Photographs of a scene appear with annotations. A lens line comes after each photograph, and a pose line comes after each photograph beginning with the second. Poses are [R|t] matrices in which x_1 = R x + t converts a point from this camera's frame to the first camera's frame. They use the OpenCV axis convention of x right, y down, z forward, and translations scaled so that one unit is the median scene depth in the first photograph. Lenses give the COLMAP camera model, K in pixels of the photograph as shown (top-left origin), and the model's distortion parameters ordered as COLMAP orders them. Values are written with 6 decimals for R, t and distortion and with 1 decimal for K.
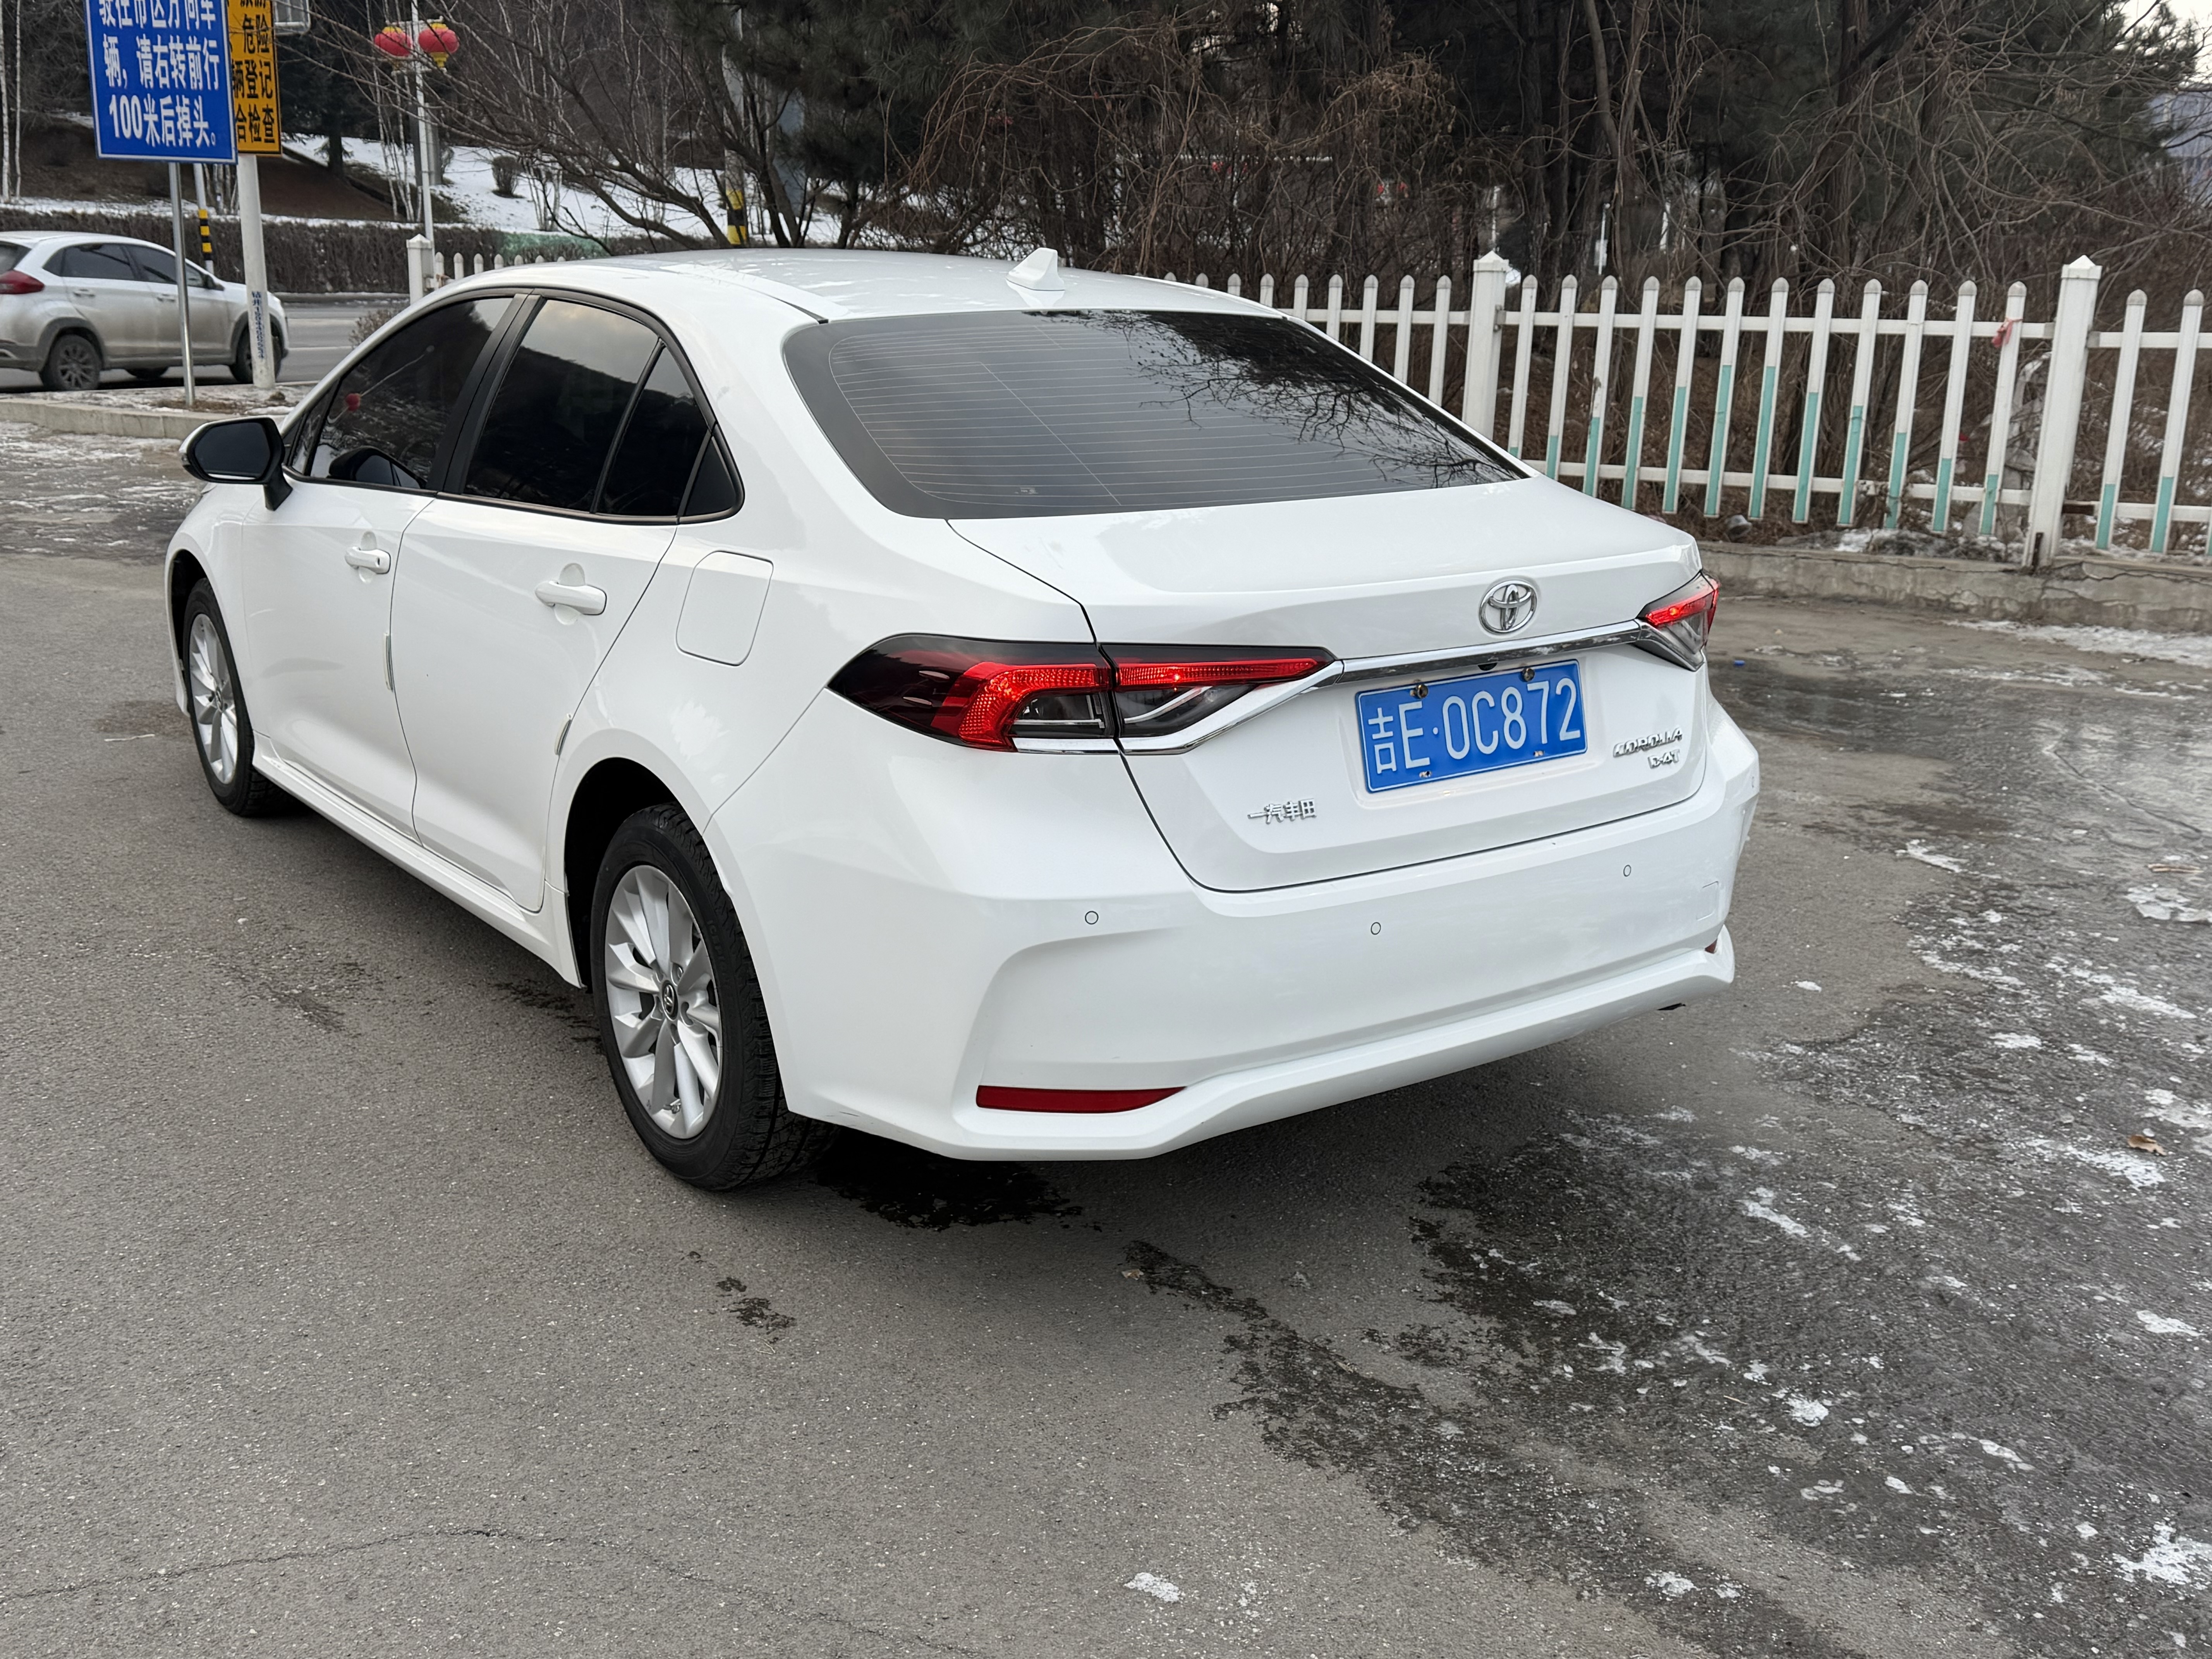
lens RADIAL K [[2121.1, 0, 1106.0], [0, 2121.1, 829.5], [0, 0, 1]] dist [0.082072, -0.188962]
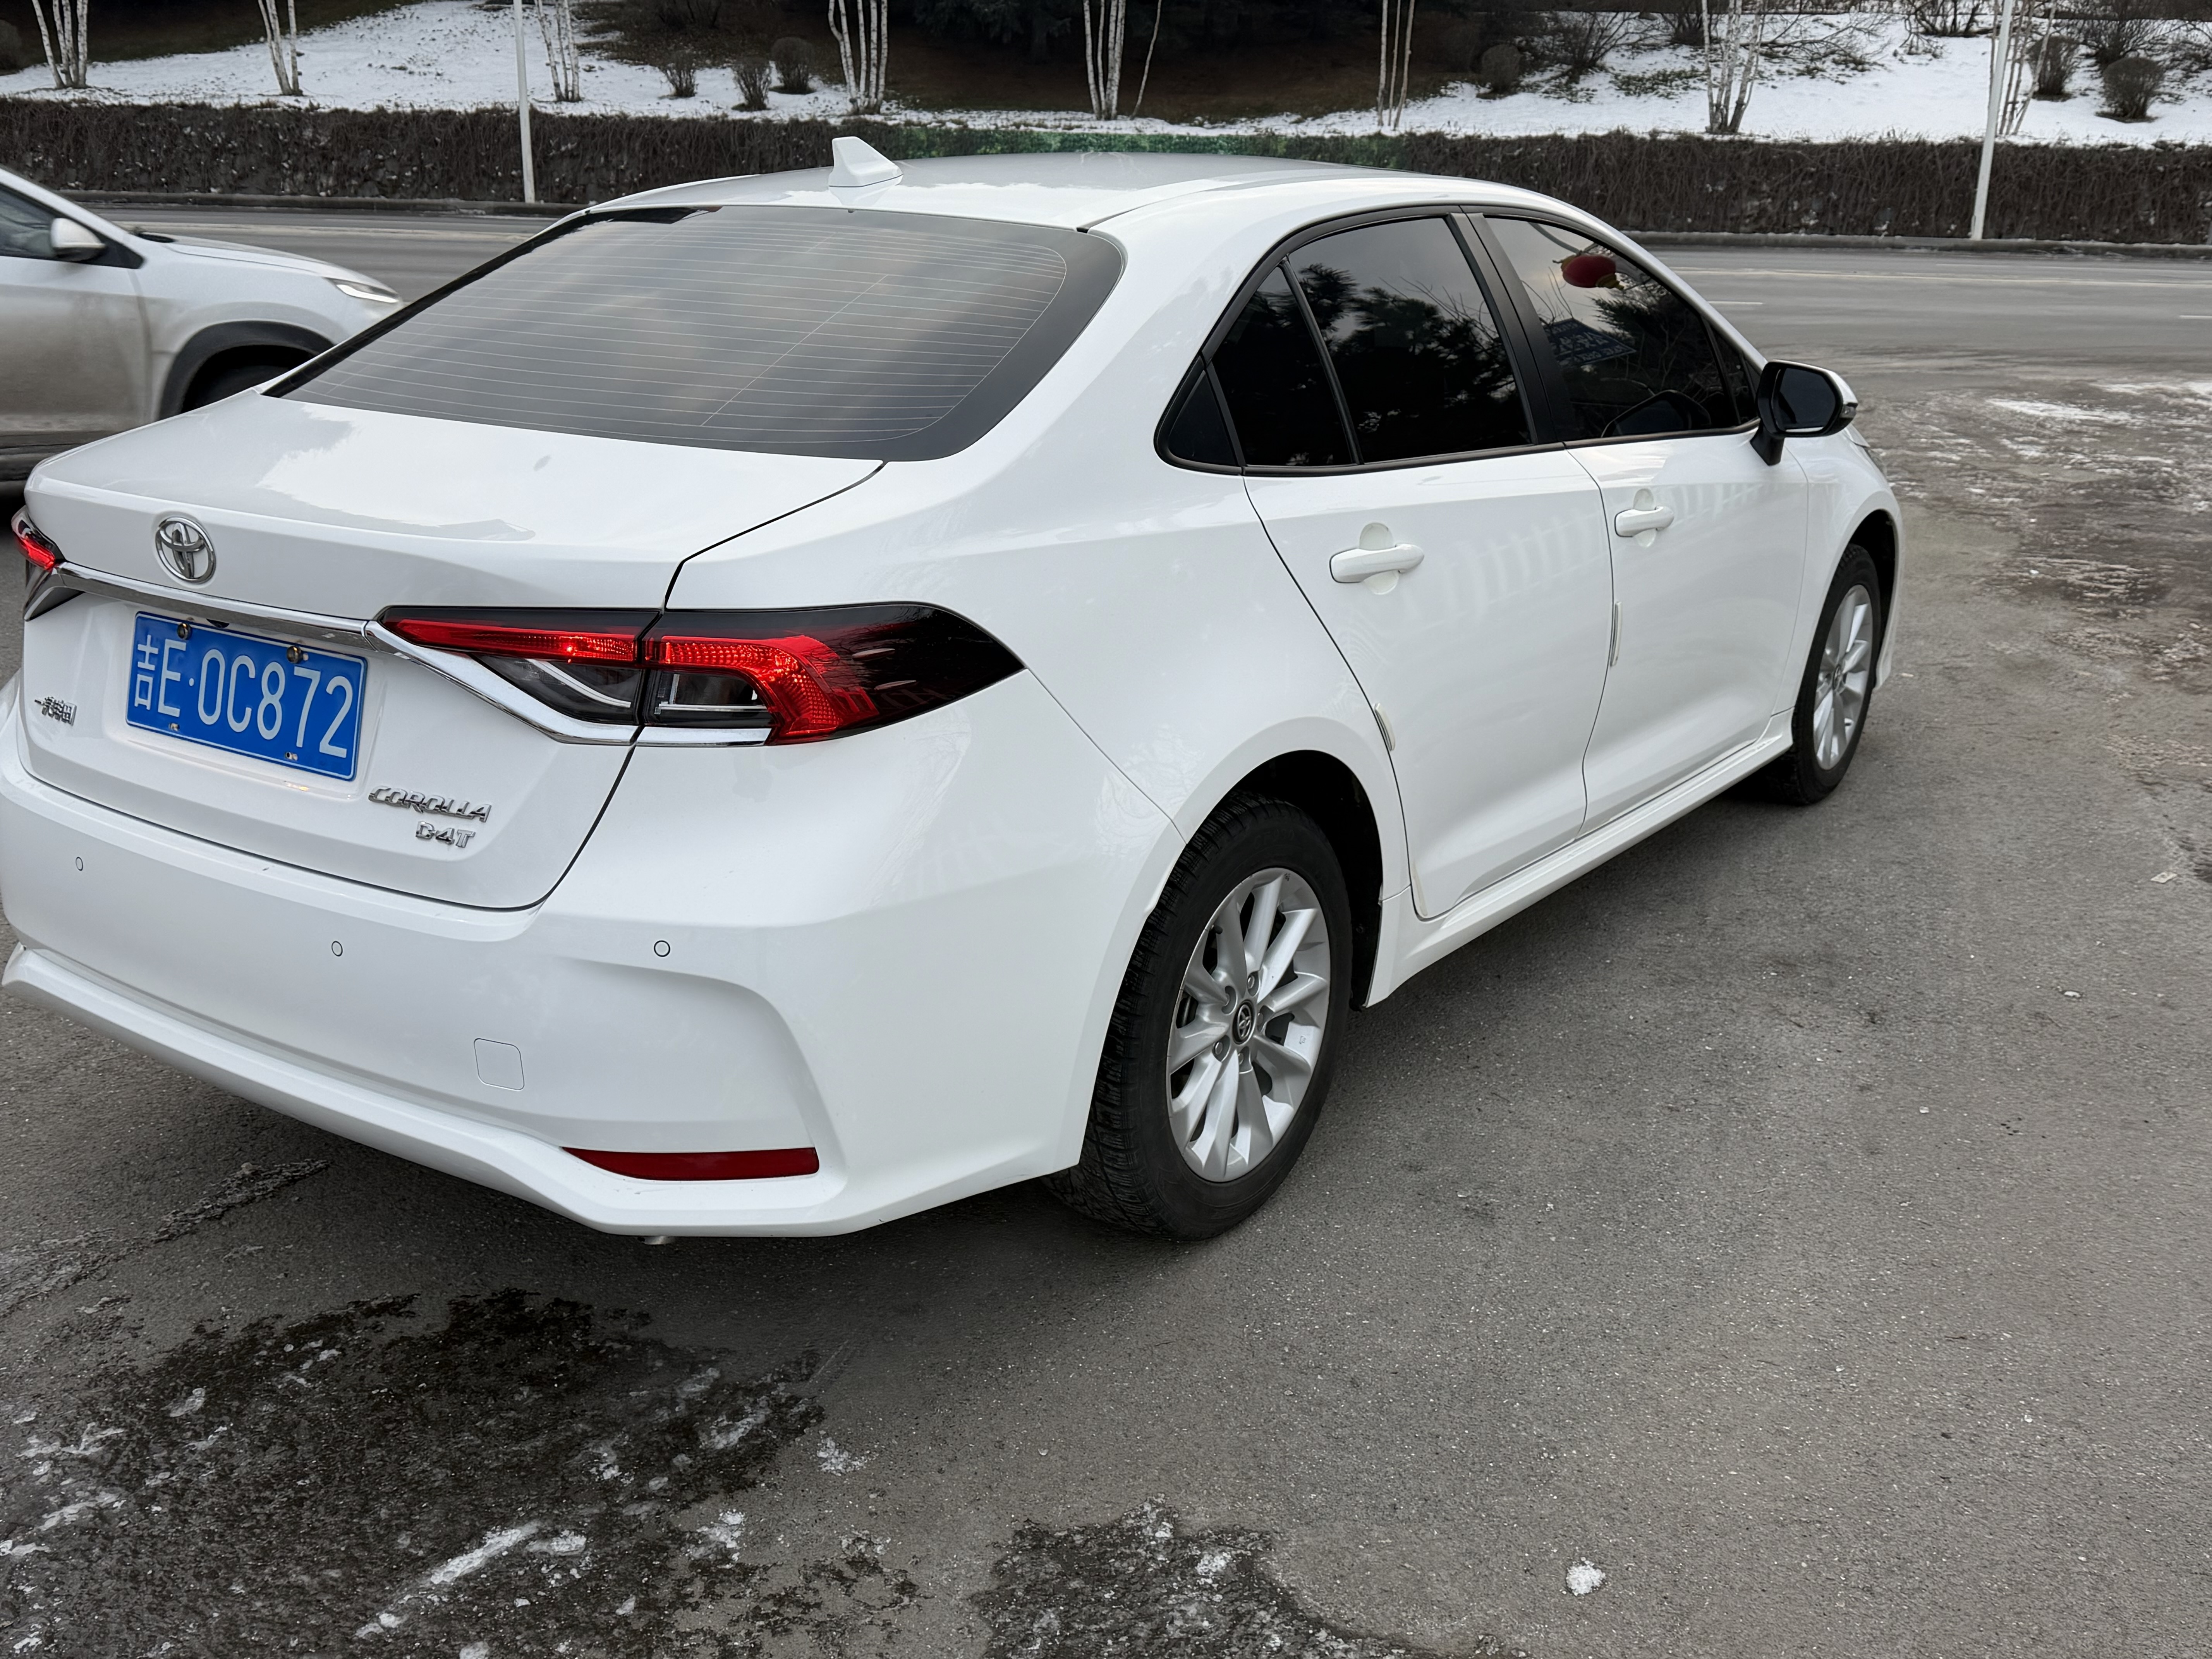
lens RADIAL K [[2121.1, 0, 1106.0], [0, 2121.1, 829.5], [0, 0, 1]] dist [0.082072, -0.188962]
pose [[0.336121, 0.266285, -0.903391, 1.038577], [-0.263613, 0.947458, 0.181192, -0.235530], [0.904174, 0.177244, 0.388657, 0.975024]]
